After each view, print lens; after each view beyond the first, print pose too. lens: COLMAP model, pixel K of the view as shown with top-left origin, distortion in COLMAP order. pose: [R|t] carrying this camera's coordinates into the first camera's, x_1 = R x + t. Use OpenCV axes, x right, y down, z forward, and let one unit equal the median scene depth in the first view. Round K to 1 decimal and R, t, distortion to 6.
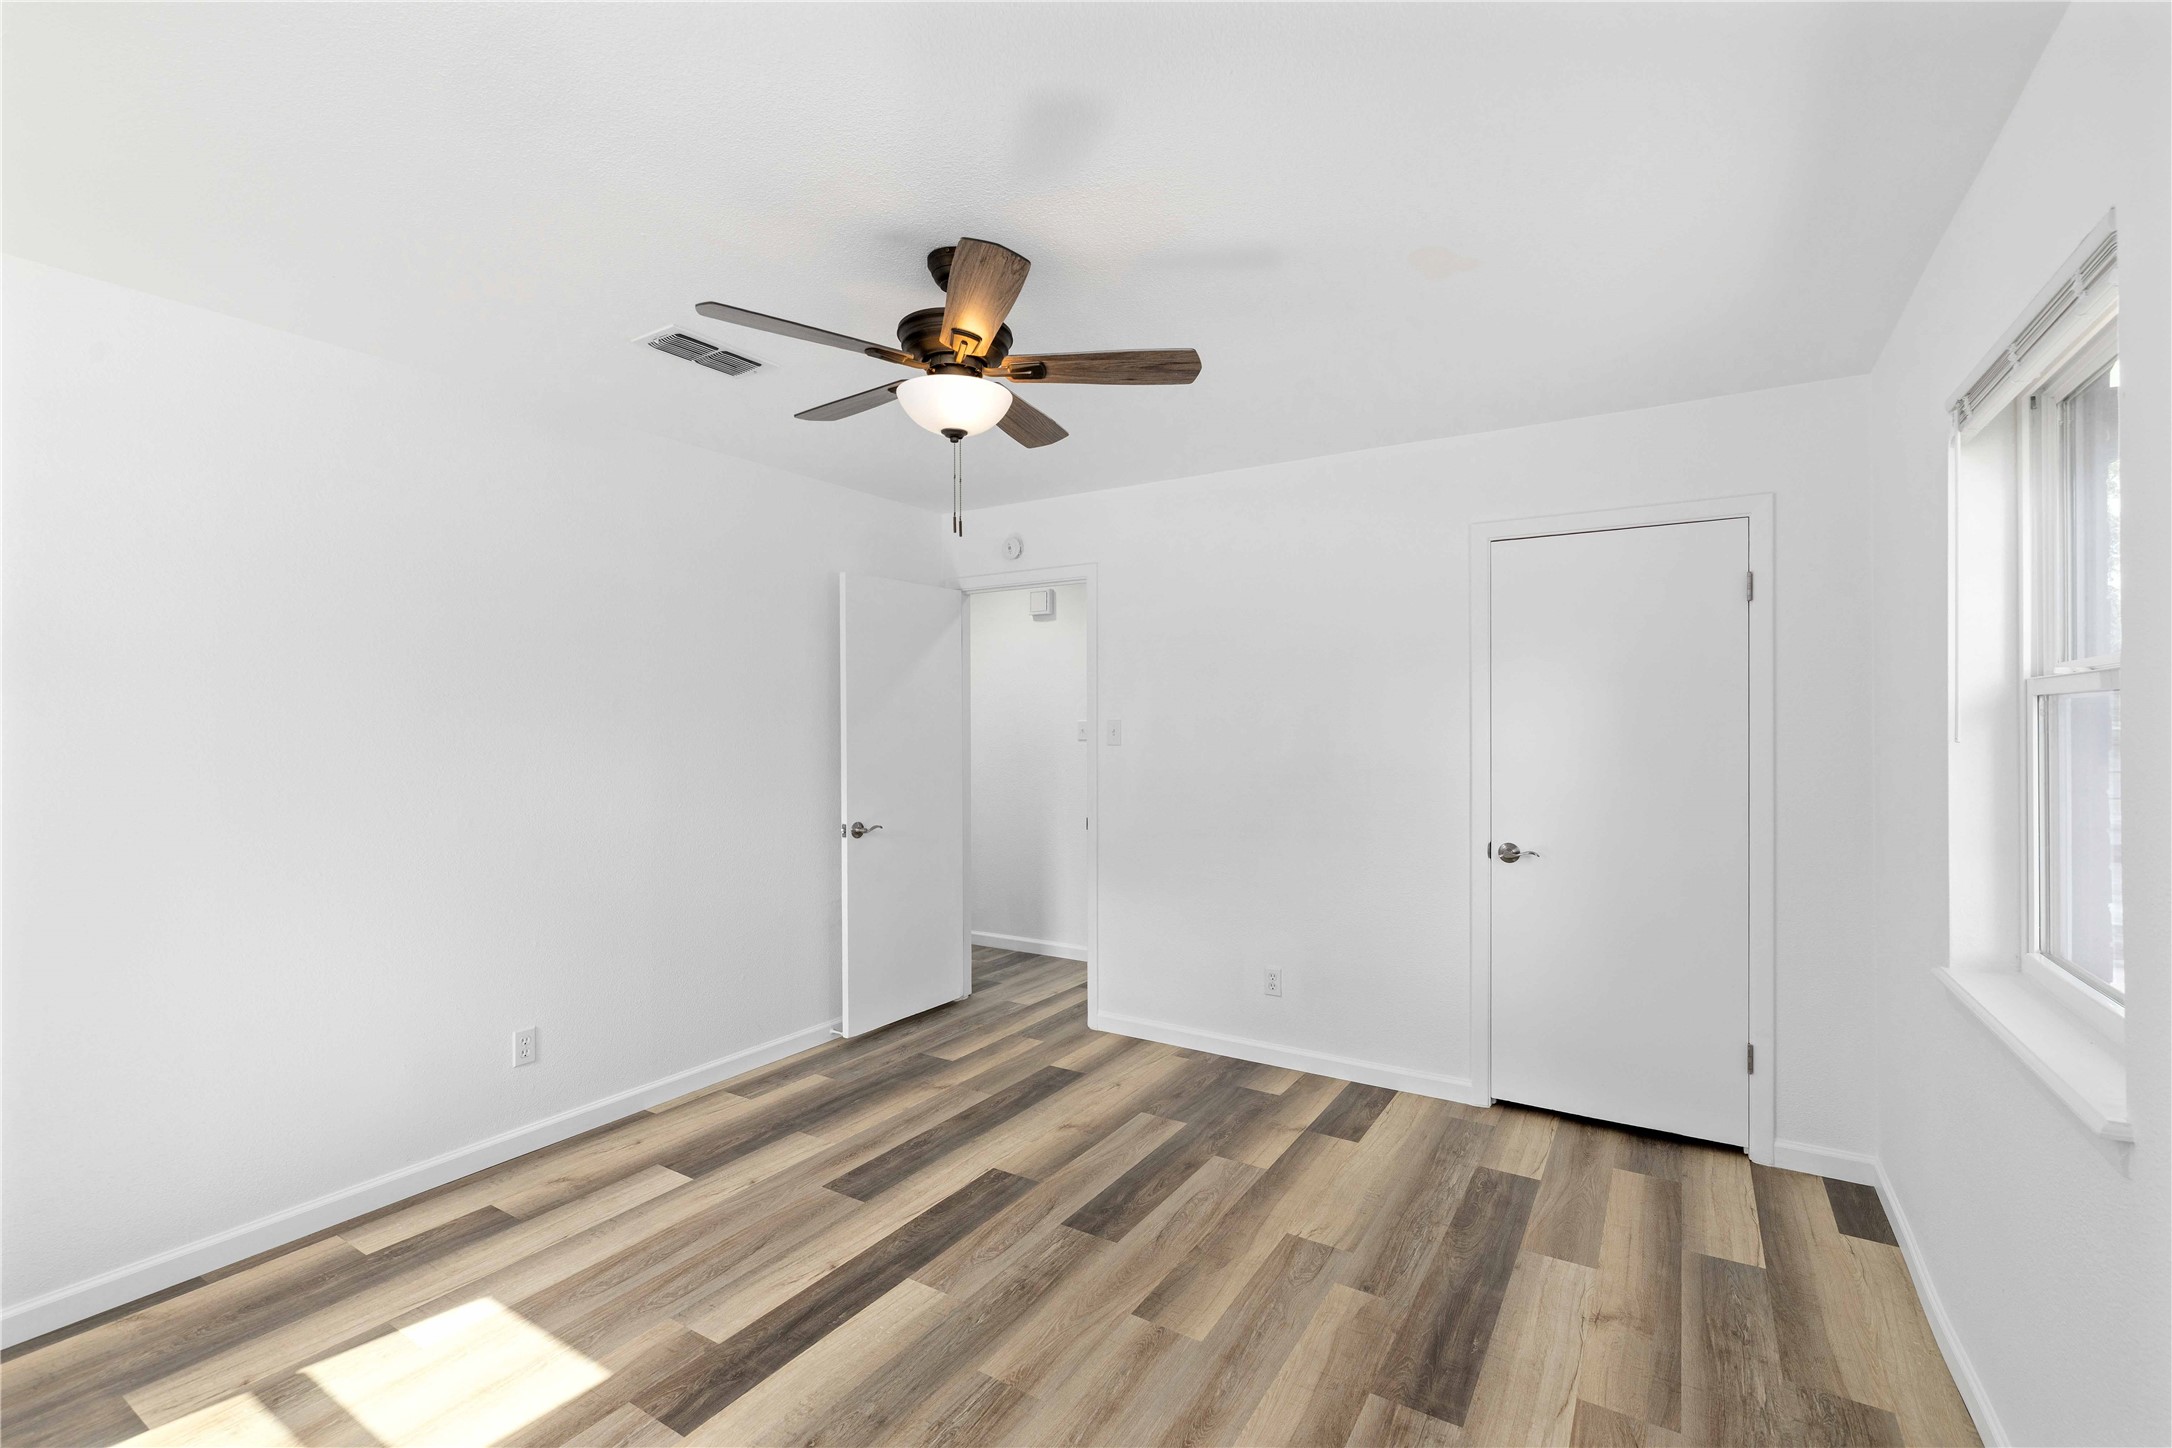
lens RADIAL K [[949.8, 0, 1086.2], [0, 949.8, 725.6], [0, 0, 1]] dist [0.000263, -0.000184]
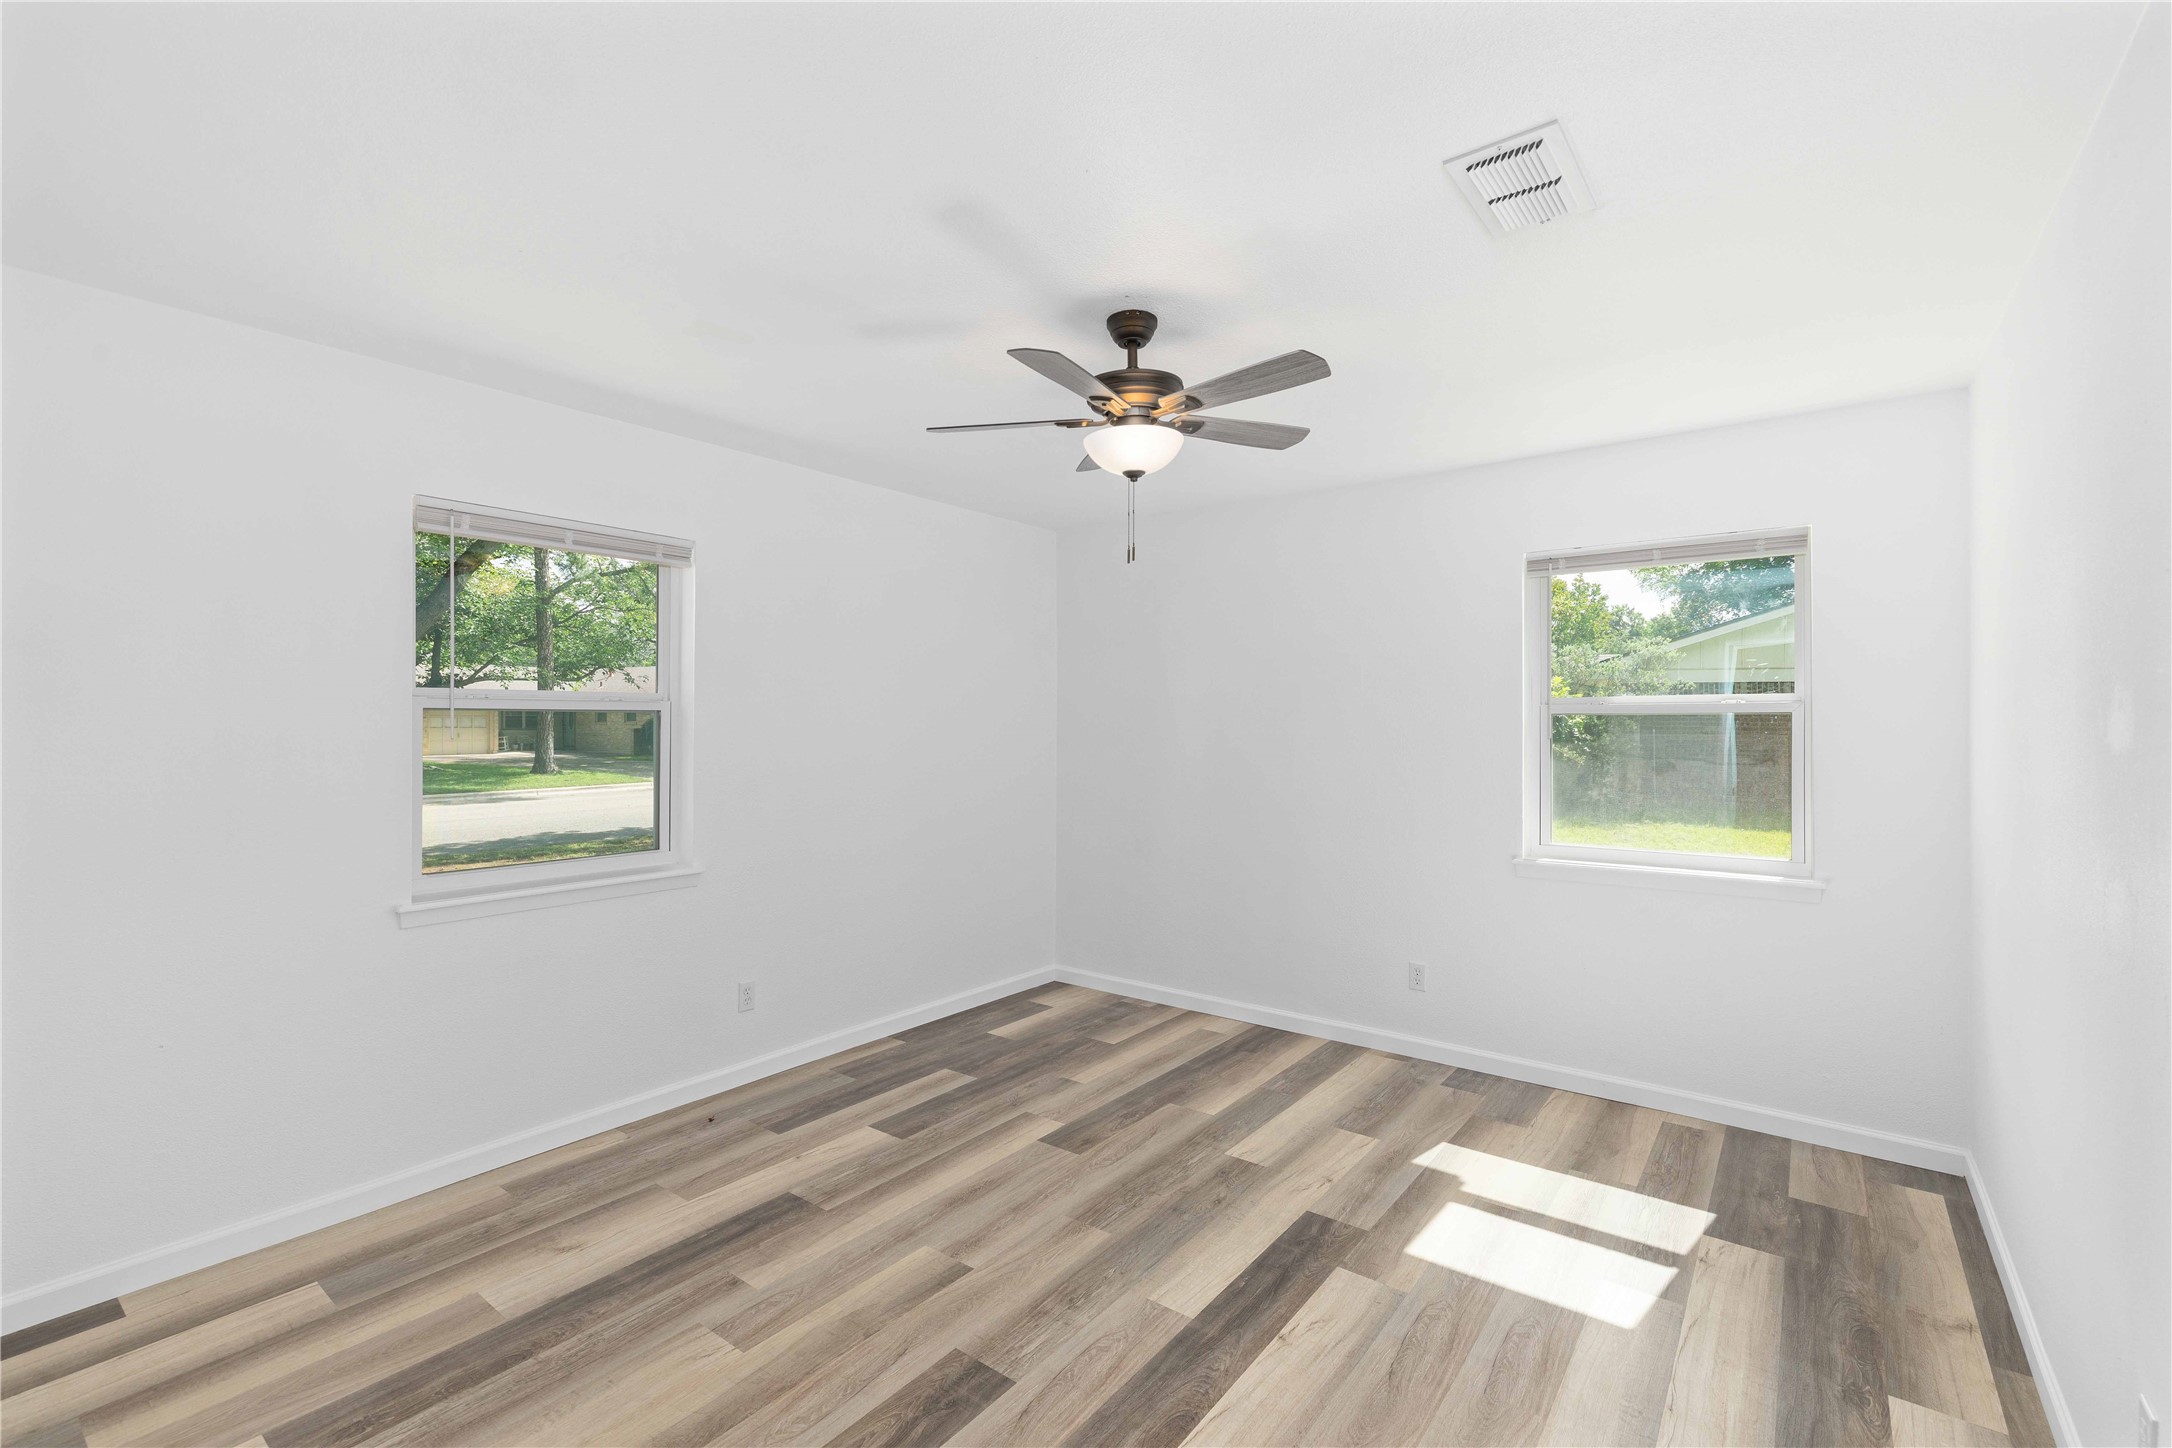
lens RADIAL K [[949.8, 0, 1084.7], [0, 949.8, 723.3], [0, 0, 1]] dist [0.000263, -0.000184]
pose [[-0.995641, -0.000410, 0.093272, -0.172898], [-0.000407, 1.000000, 0.000048, -0.005045], [-0.093272, 0.000010, -0.995641, 1.987589]]
